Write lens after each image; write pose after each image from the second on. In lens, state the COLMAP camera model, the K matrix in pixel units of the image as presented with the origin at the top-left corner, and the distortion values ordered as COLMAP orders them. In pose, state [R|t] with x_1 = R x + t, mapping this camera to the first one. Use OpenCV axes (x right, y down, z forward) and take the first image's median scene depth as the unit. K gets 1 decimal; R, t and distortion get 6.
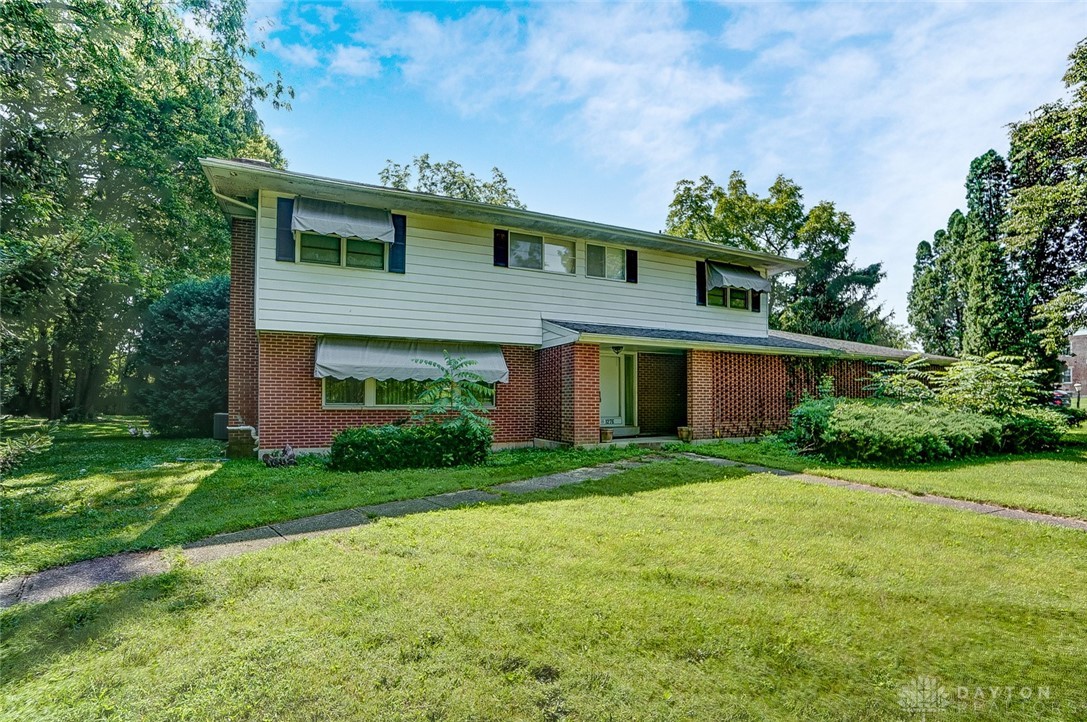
lens RADIAL K [[485.7, 0, 536.2], [0, 485.7, 356.7], [0, 0, 1]] dist [-0.062358, 0.021384]
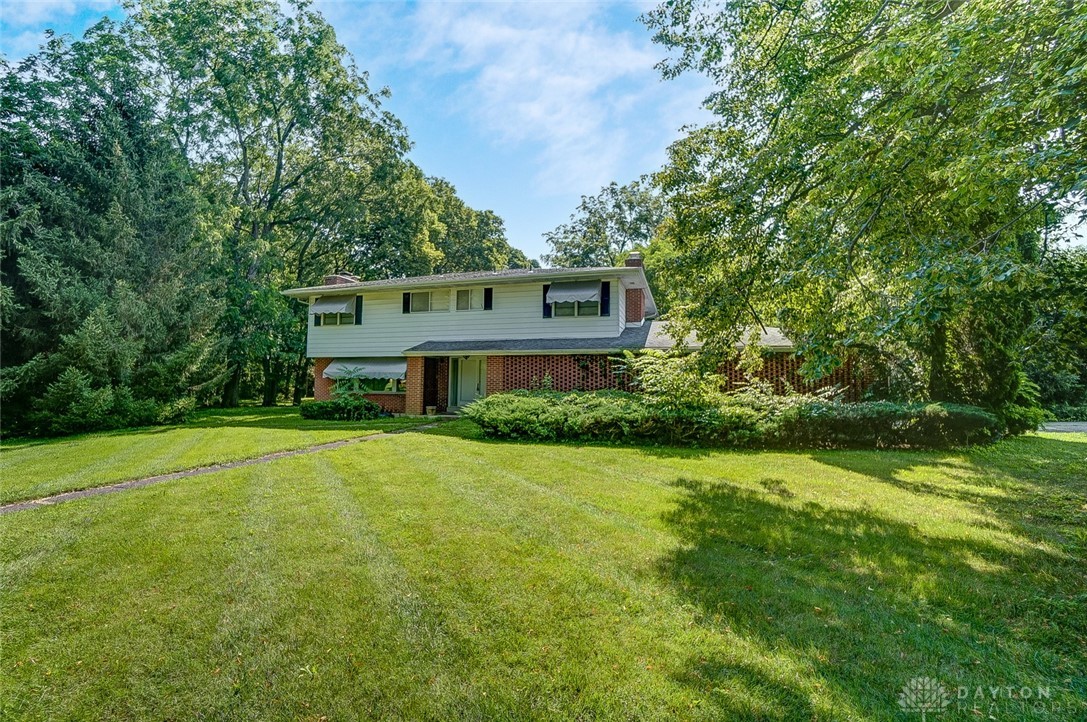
lens RADIAL K [[485.7, 0, 536.2], [0, 485.7, 356.7], [0, 0, 1]] dist [-0.062358, 0.021384]
pose [[0.735939, -0.047366, -0.675388, 1.478170], [0.036900, 0.998873, -0.029845, 0.044996], [0.676041, -0.002958, 0.736858, 0.007135]]
